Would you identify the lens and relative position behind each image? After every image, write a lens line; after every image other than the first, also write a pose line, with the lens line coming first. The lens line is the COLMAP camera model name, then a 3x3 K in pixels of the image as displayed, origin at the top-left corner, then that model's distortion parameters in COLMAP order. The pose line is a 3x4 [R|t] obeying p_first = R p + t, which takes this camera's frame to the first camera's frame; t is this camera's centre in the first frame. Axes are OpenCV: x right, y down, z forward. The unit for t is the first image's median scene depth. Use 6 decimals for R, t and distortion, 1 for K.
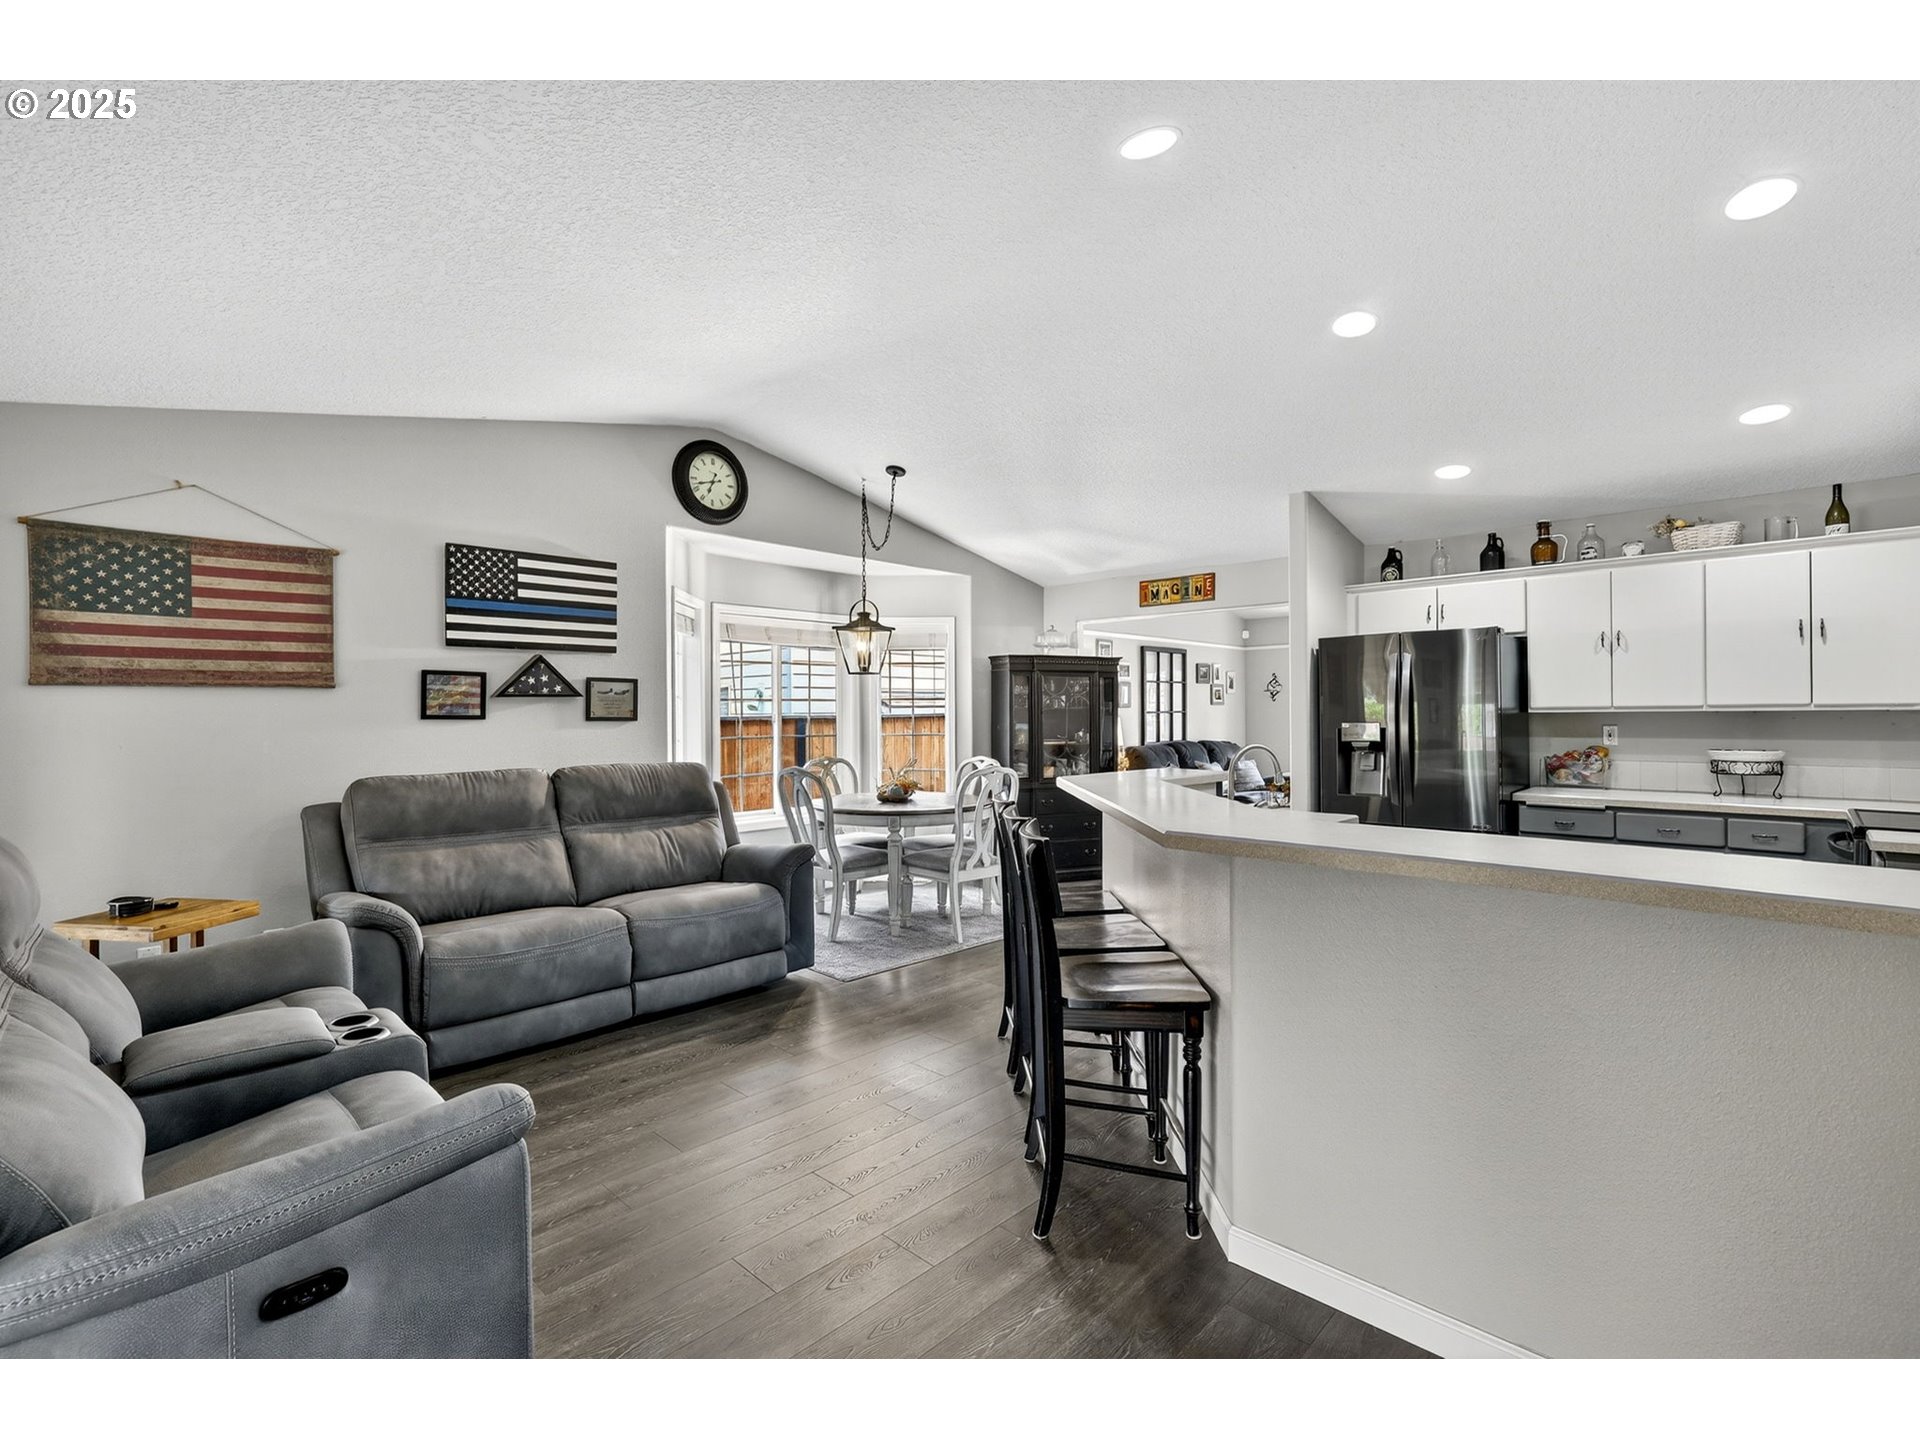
lens RADIAL K [[874.8, 0, 952.8], [0, 874.8, 718.5], [0, 0, 1]] dist [-0.008714, 0.004977]
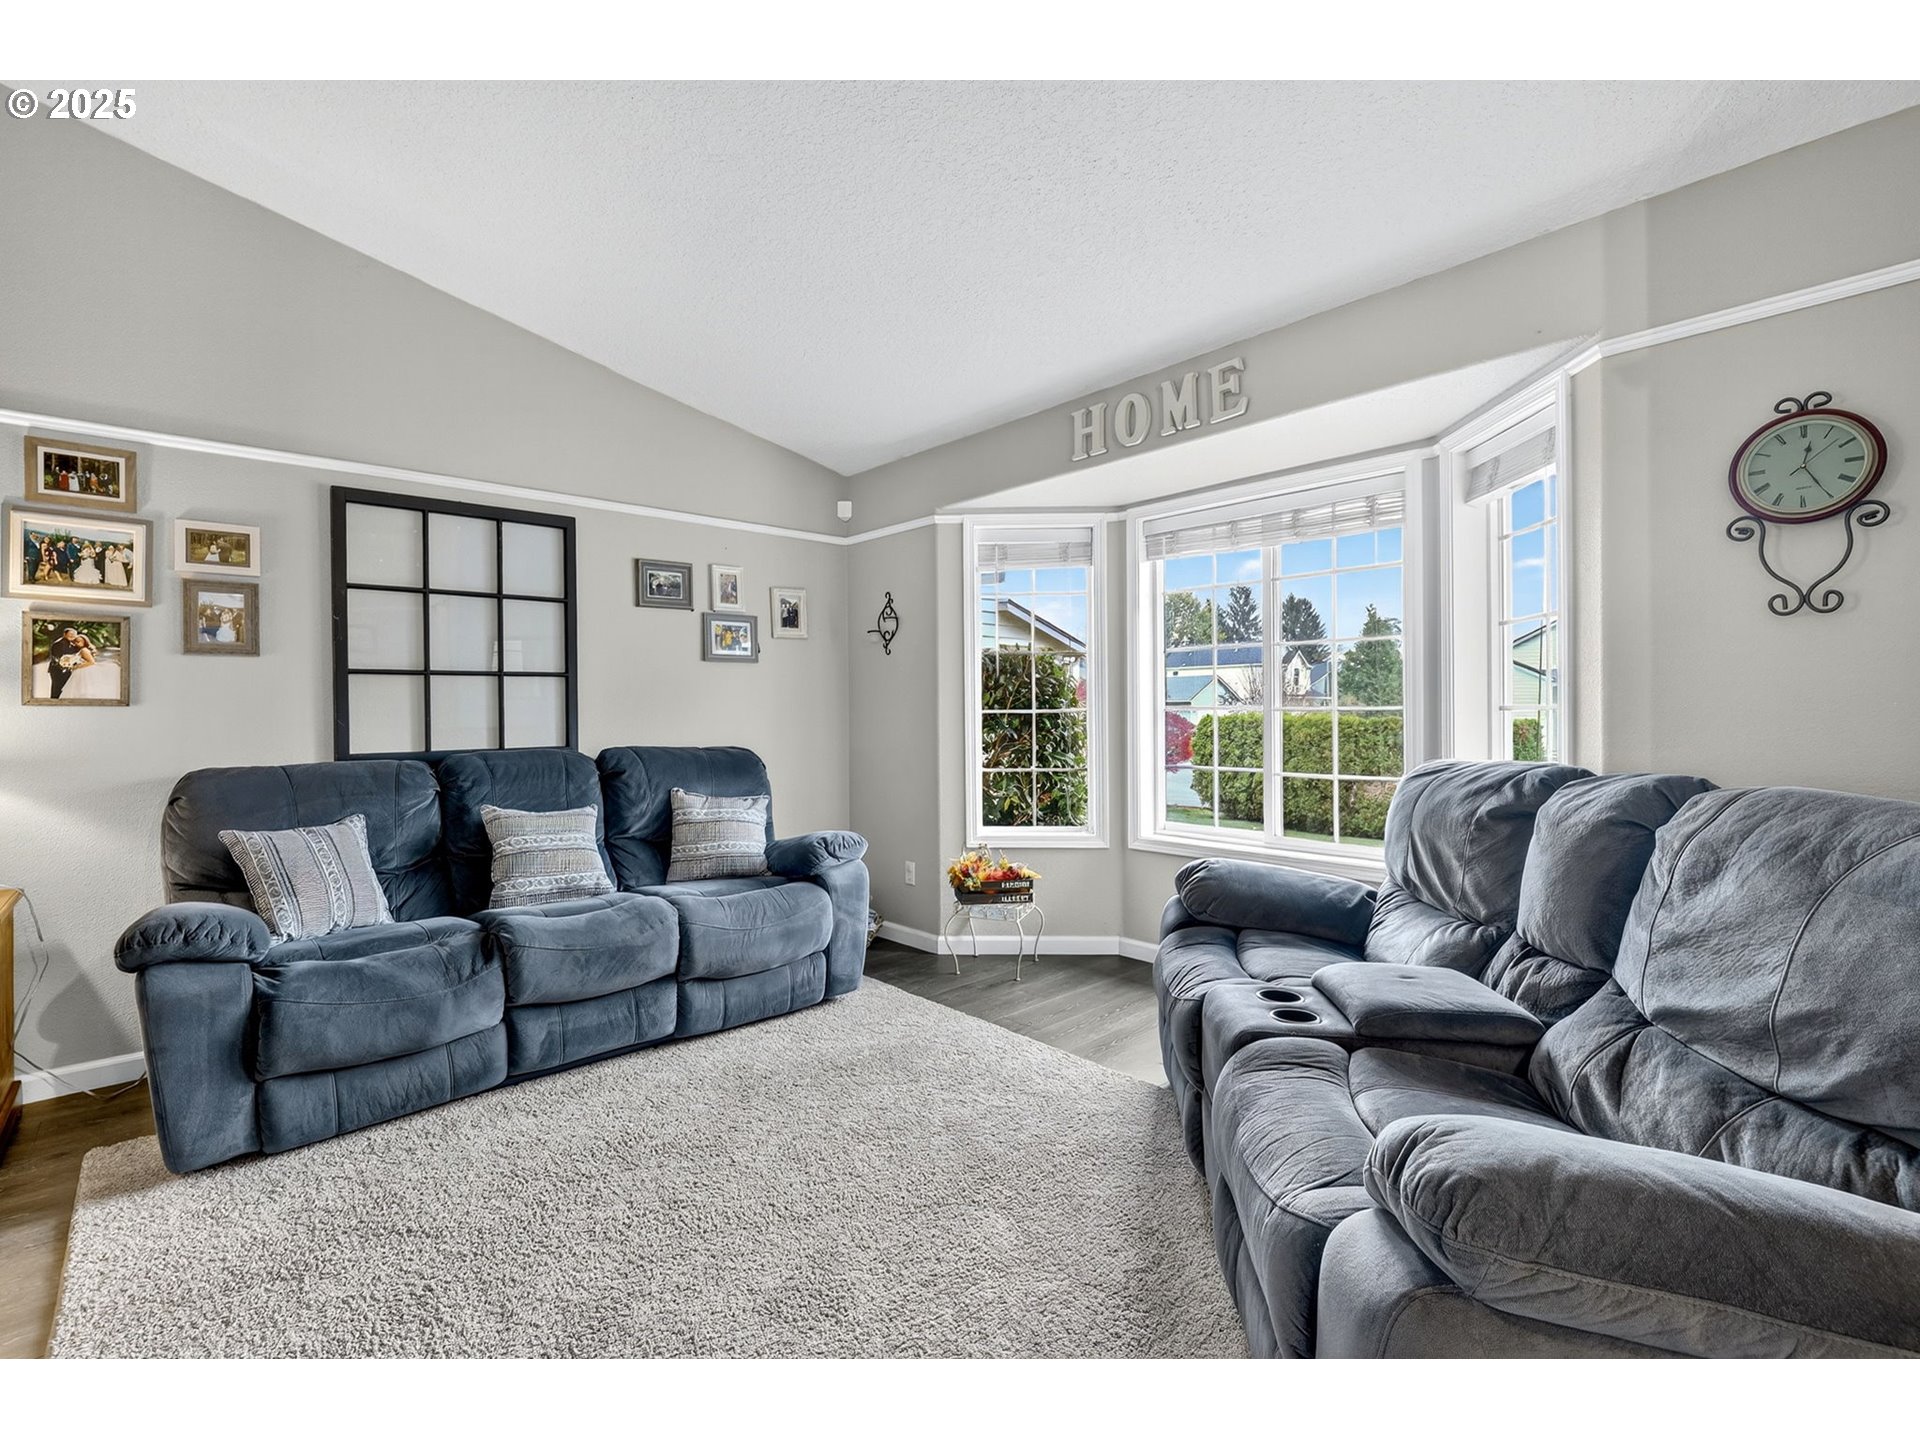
lens RADIAL K [[874.8, 0, 953.4], [0, 874.8, 717.3], [0, 0, 1]] dist [-0.008714, 0.004977]
pose [[0.998110, -0.000344, -0.061458, 0.623446], [0.000606, 0.999991, 0.004255, 0.013372], [0.061456, -0.004285, 0.998101, 0.824826]]
